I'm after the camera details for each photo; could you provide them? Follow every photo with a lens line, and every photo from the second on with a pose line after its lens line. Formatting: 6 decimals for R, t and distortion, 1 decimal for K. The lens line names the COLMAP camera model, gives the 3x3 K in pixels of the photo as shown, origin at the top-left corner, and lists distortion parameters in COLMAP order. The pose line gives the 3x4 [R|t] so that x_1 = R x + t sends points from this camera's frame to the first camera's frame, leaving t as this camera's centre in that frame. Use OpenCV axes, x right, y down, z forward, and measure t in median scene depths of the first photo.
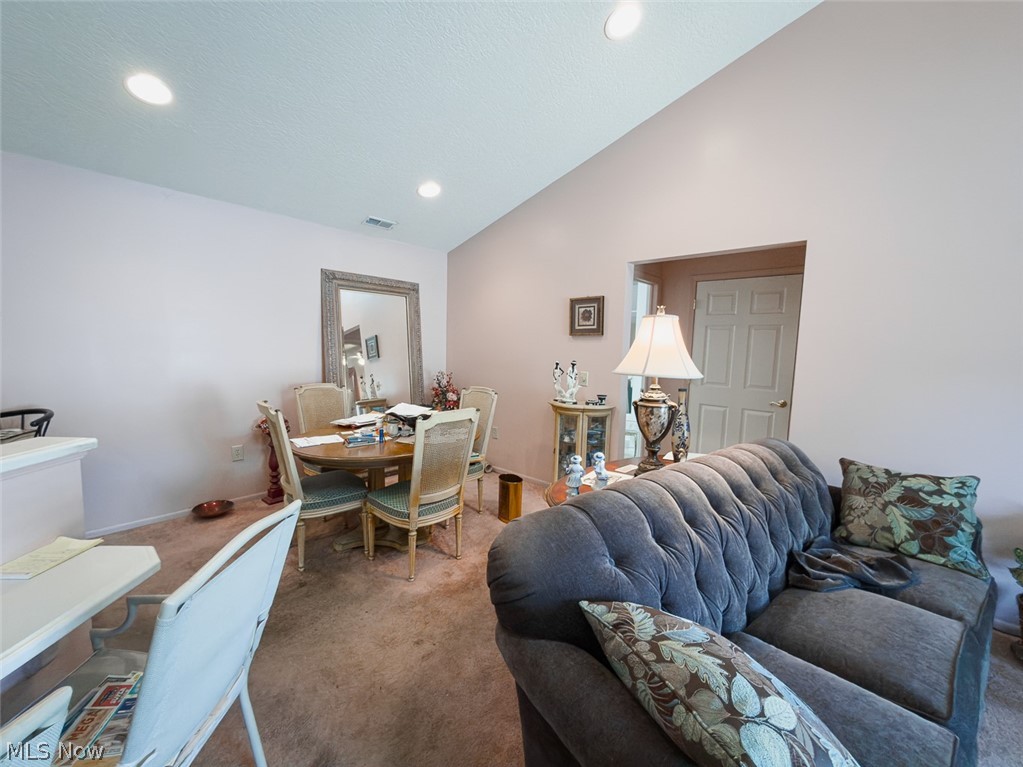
lens RADIAL K [[419.3, 0, 511.5], [0, 419.3, 383.5], [0, 0, 1]] dist [-0.001266, -0.000065]
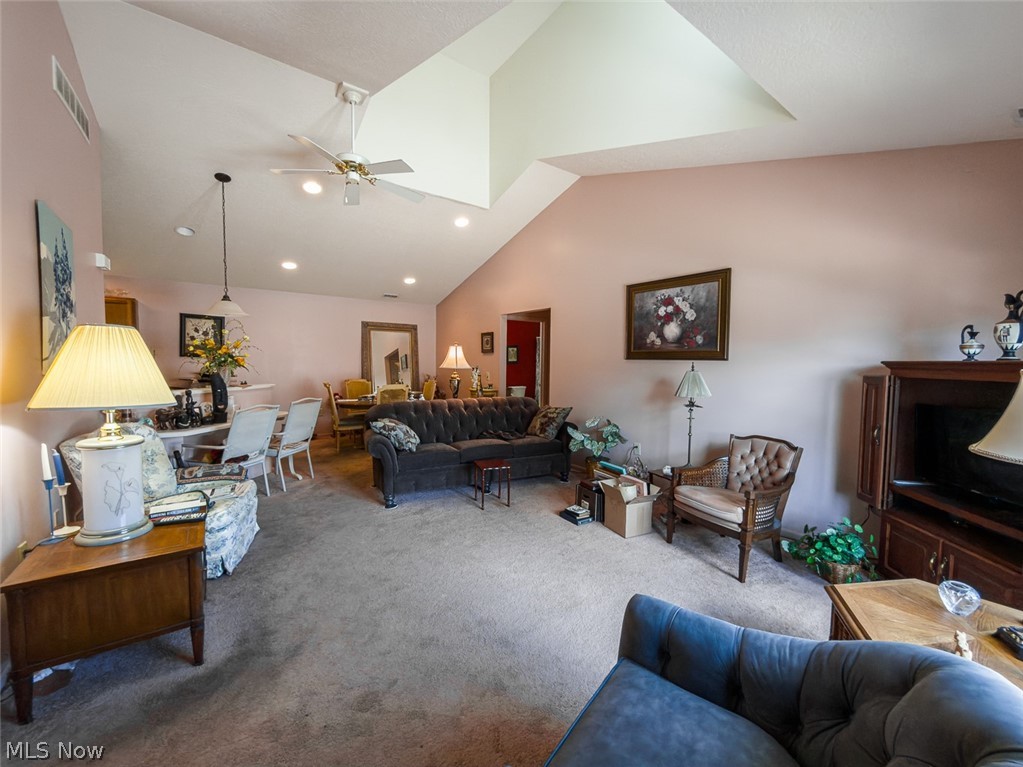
lens RADIAL K [[419.3, 0, 511.5], [0, 419.3, 383.5], [0, 0, 1]] dist [-0.001266, -0.000065]
pose [[0.979108, -0.001416, -0.203337, 0.649555], [-0.006360, 0.999273, -0.037587, 0.090710], [0.203242, 0.038095, 0.978387, -0.789124]]
